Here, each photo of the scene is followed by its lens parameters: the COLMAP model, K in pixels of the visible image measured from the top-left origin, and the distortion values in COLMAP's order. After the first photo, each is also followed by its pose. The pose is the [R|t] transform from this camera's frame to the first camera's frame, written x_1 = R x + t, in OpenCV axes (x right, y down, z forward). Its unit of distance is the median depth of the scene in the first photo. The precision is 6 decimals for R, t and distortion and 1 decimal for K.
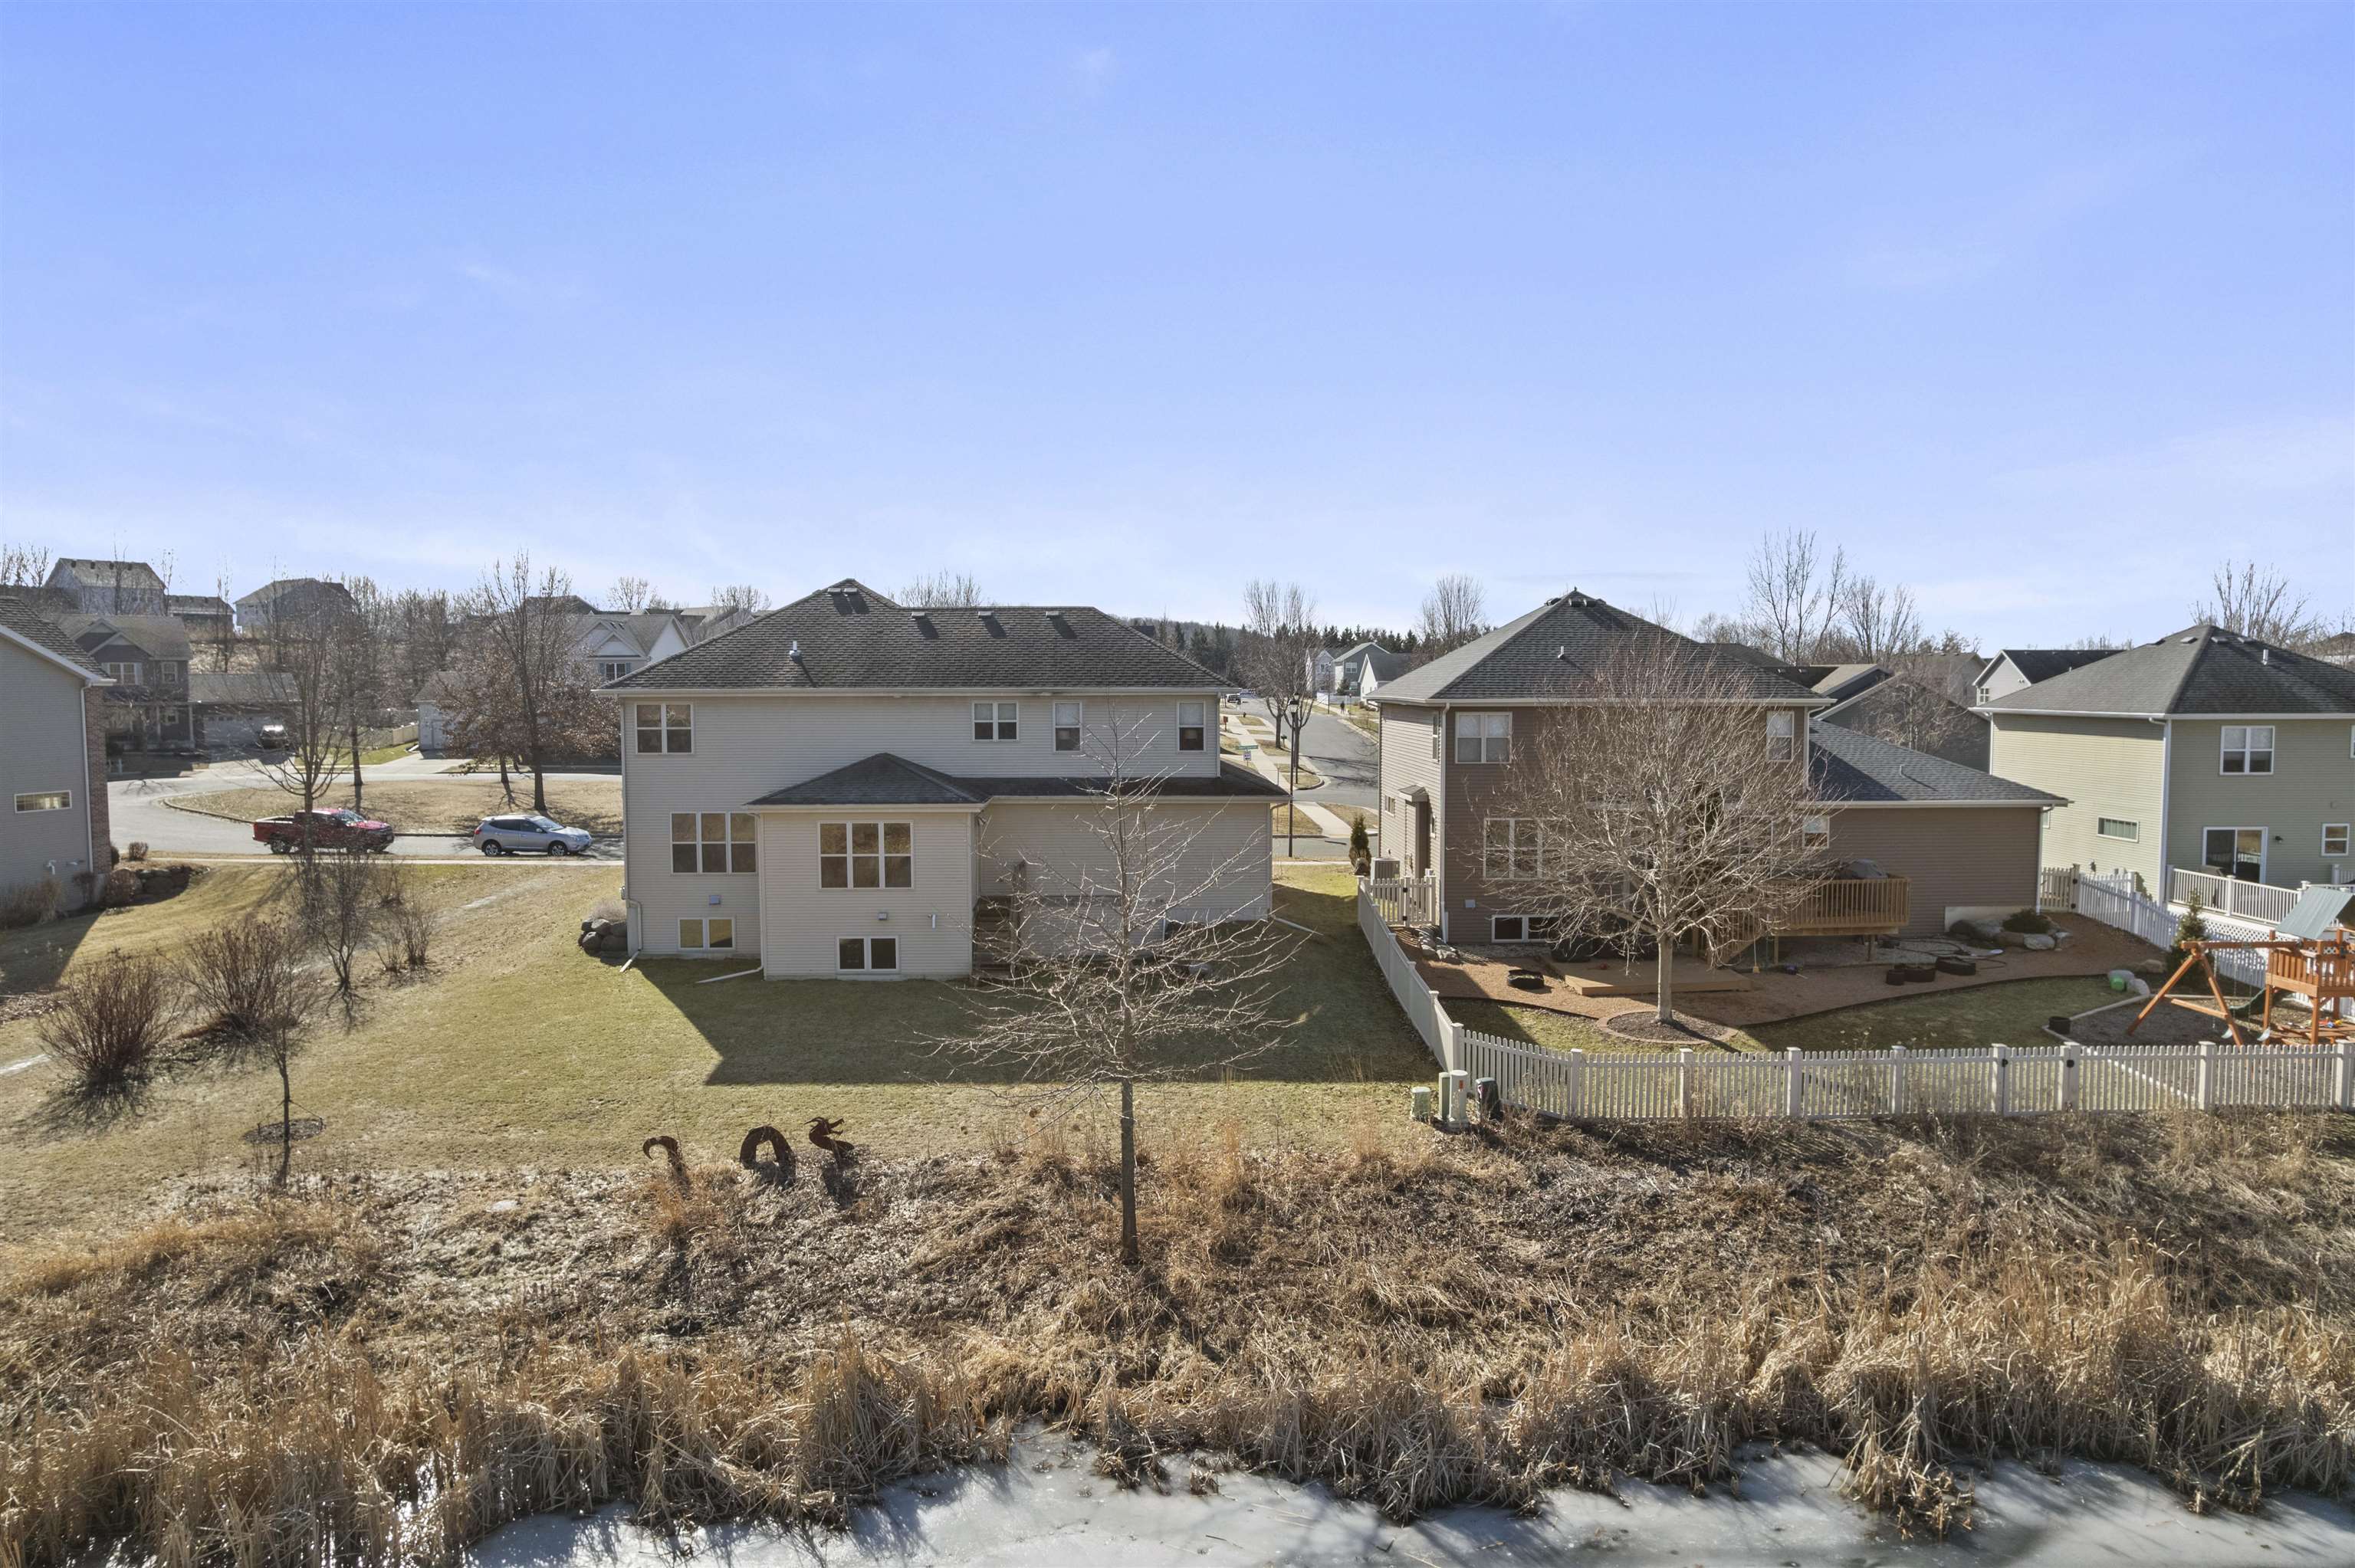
lens RADIAL K [[1506.2, 0, 1177.5], [0, 1506.2, 784.0], [0, 0, 1]] dist [-0.065579, 0.043958]
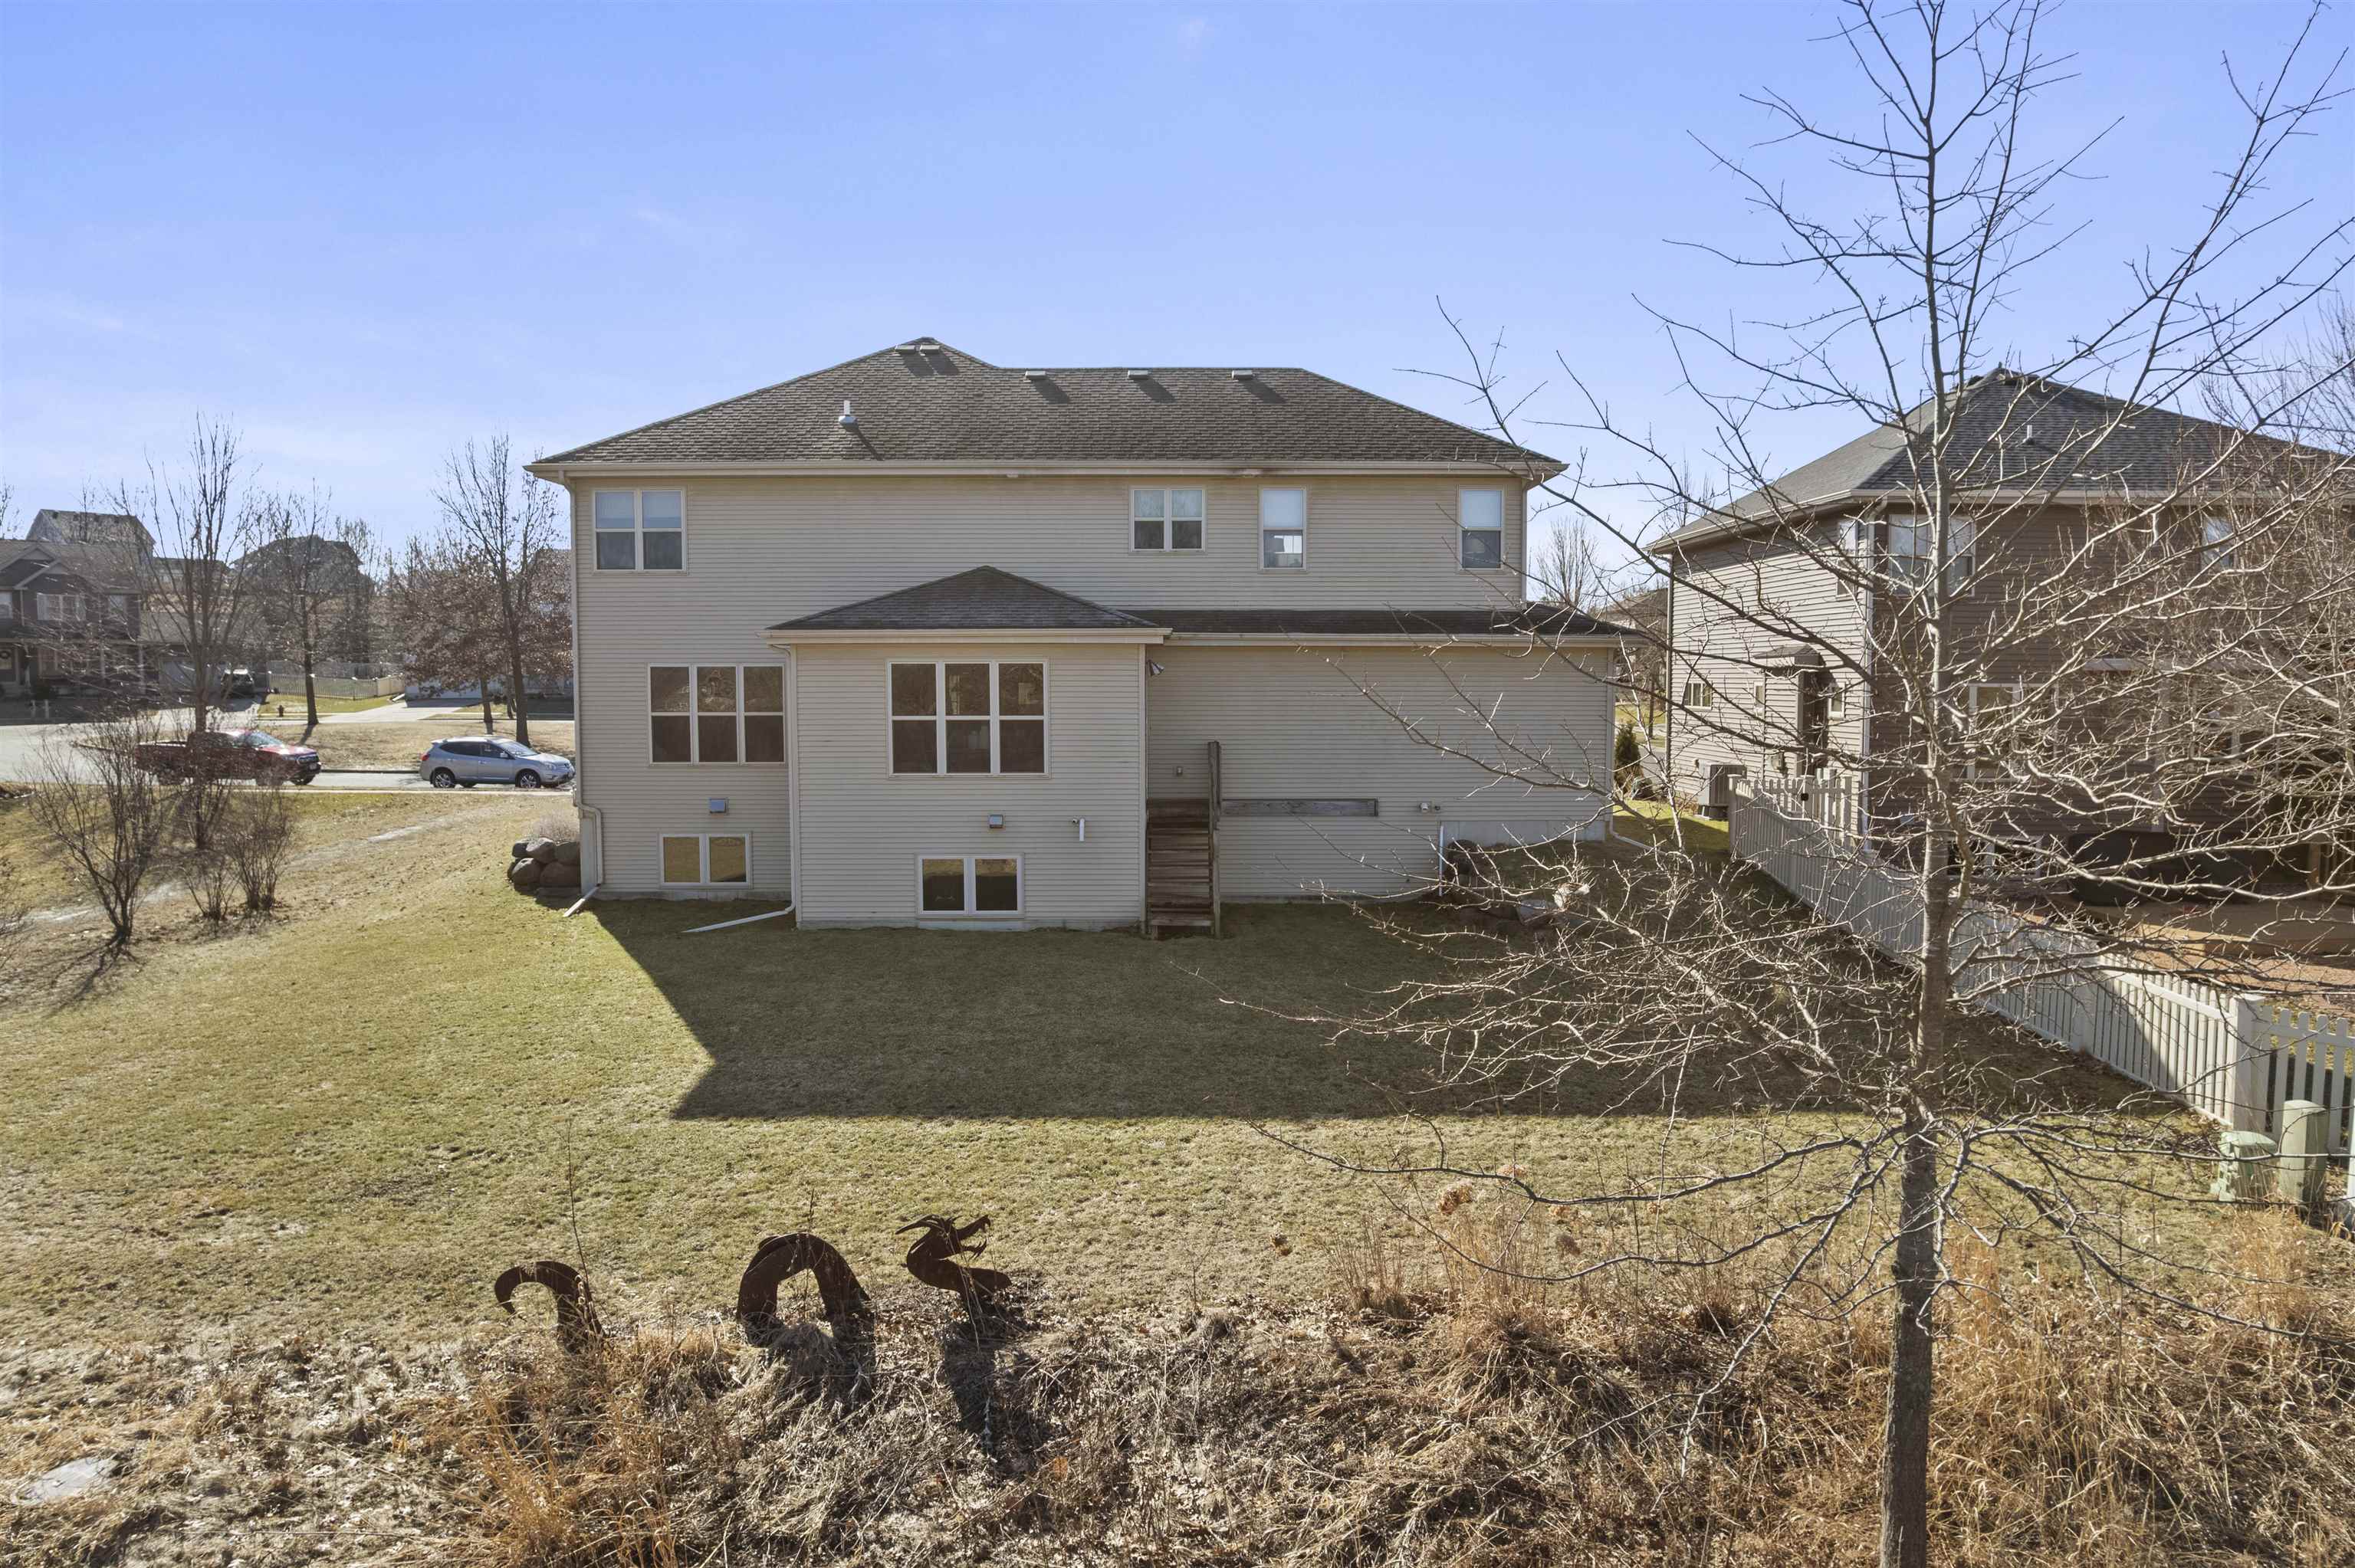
lens RADIAL K [[1506.2, 0, 1177.5], [0, 1506.2, 784.0], [0, 0, 1]] dist [-0.065579, 0.043958]
pose [[0.999792, 0.002348, -0.020267, -0.112447], [-0.002290, 0.999993, 0.002900, 0.071487], [0.020273, -0.002853, 0.999790, 0.406901]]
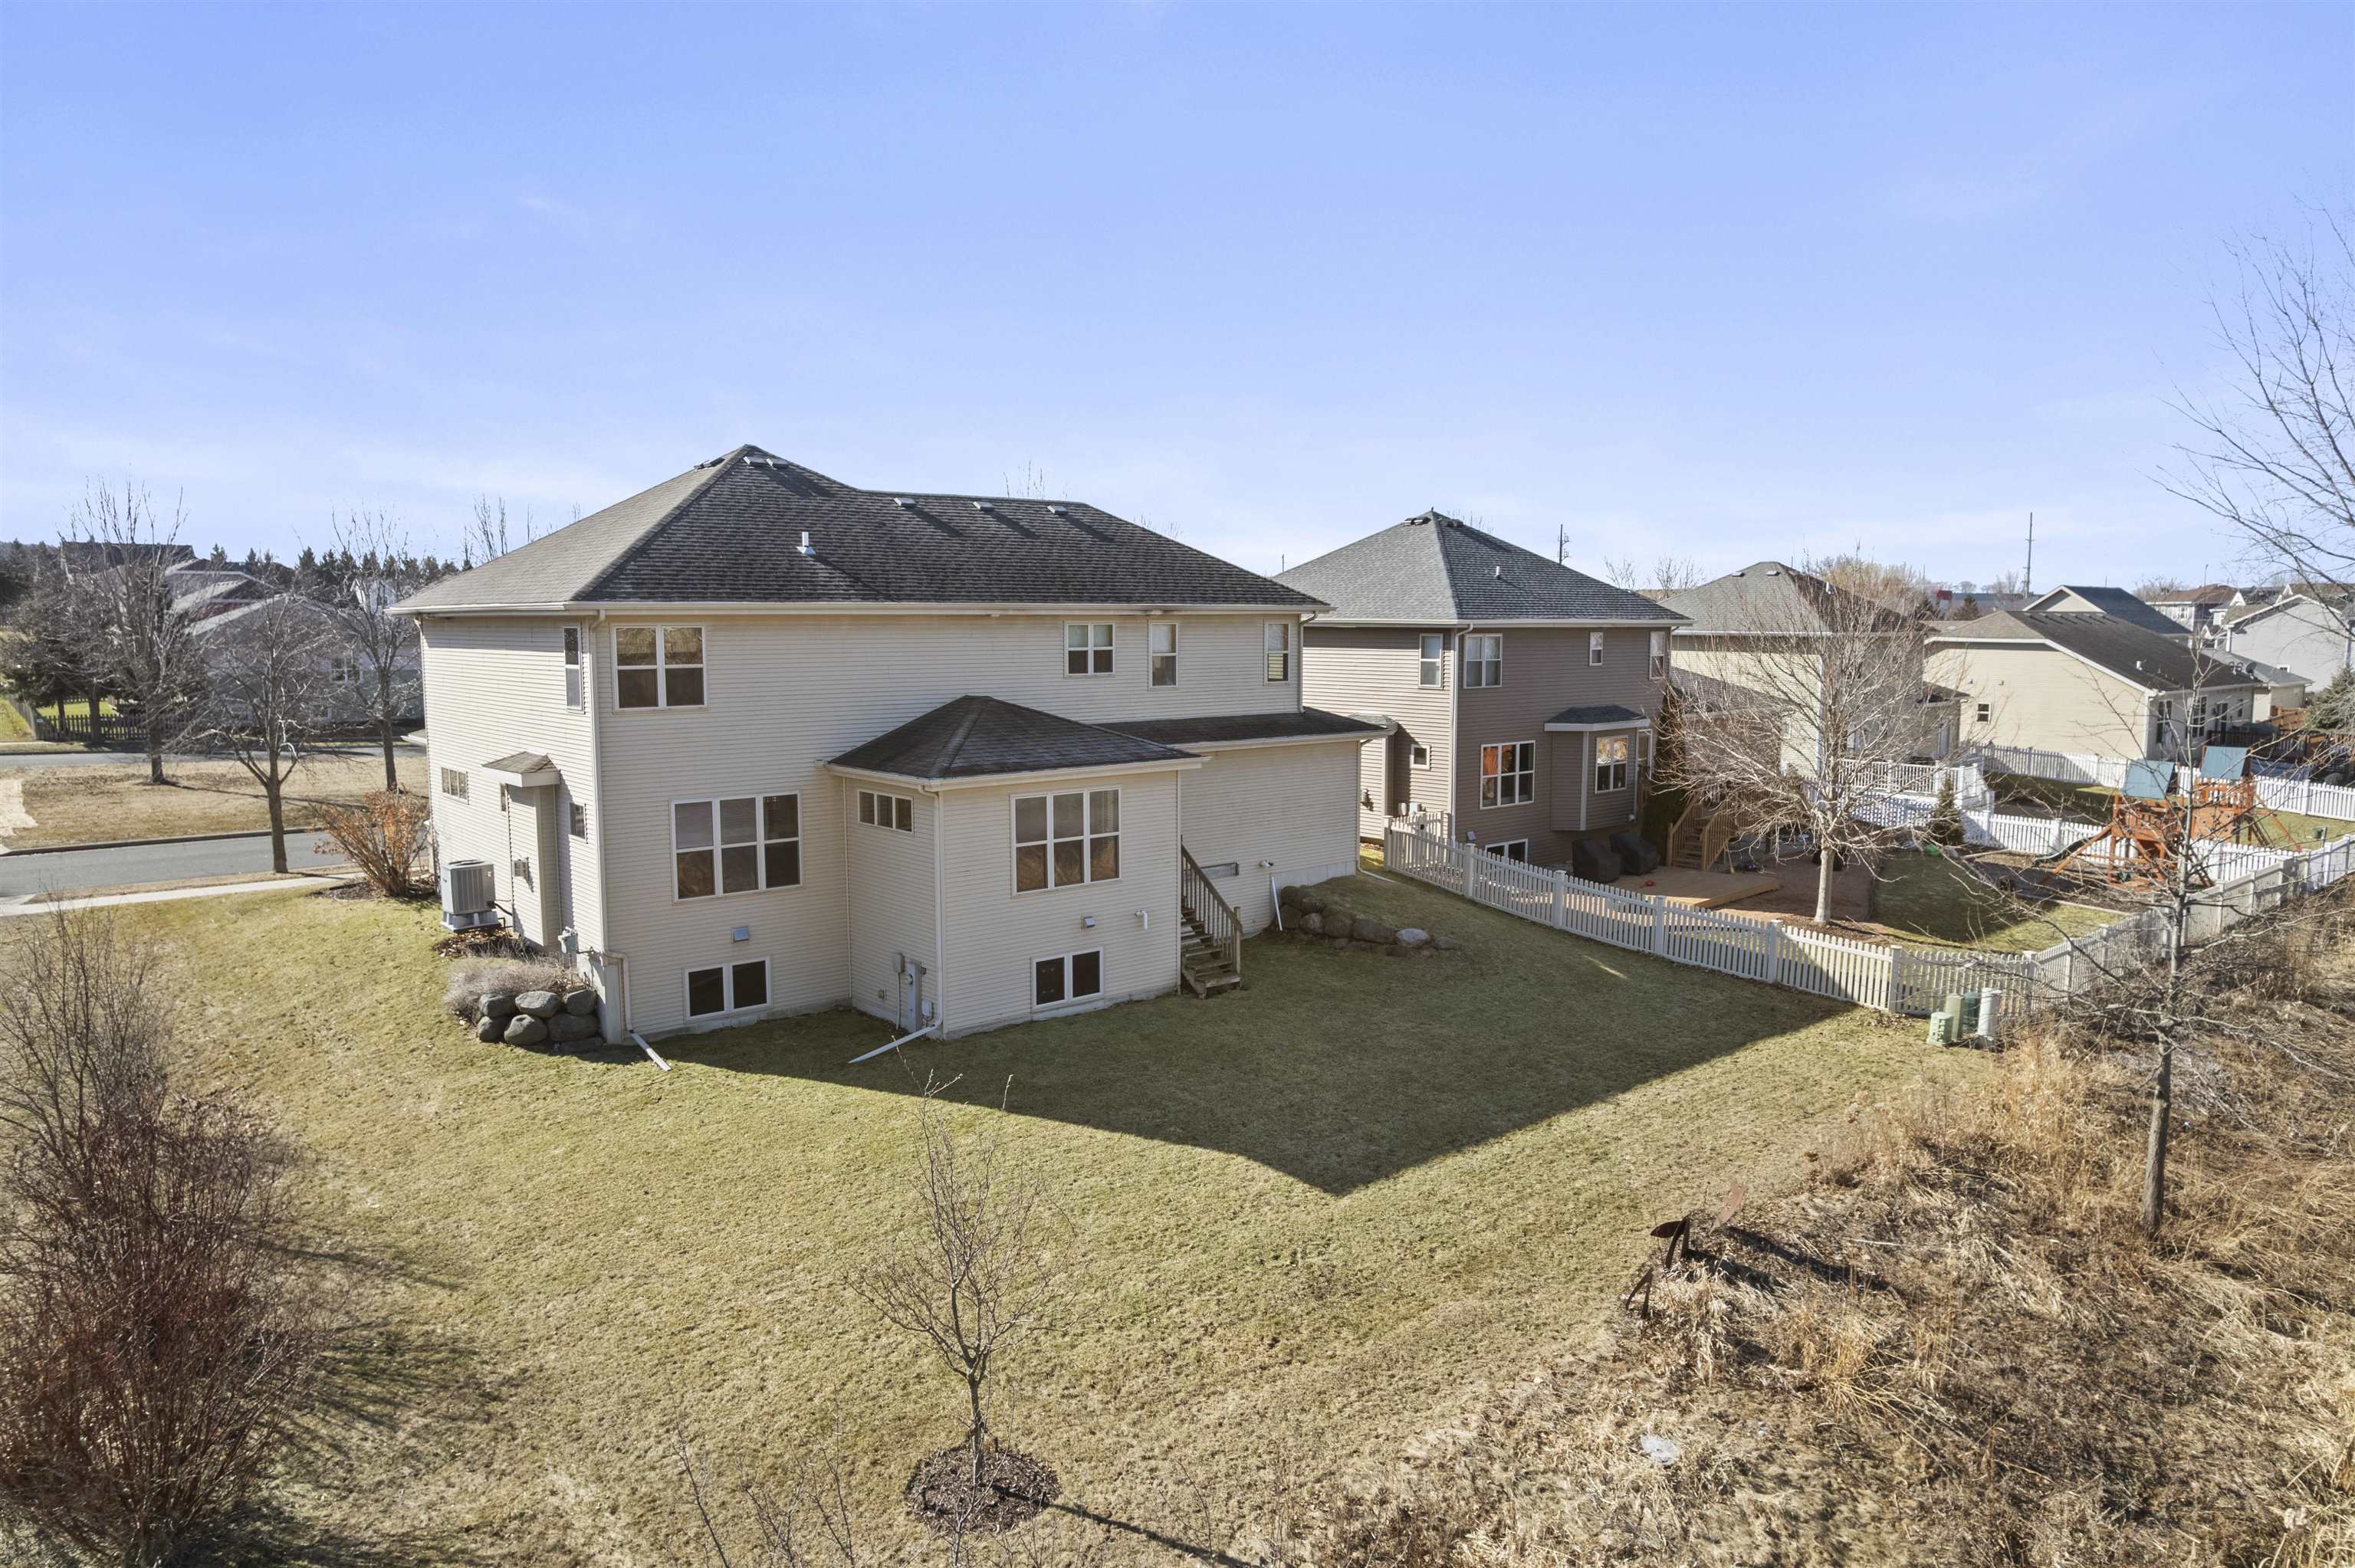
lens RADIAL K [[1513.4, 0, 1177.5], [0, 1513.4, 784.0], [0, 0, 1]] dist [-0.053316, 0.034009]
pose [[0.776480, -0.068667, 0.626390, -0.609513], [0.041685, 0.997465, 0.057672, -0.017235], [-0.628762, -0.018669, 0.777374, 0.414402]]
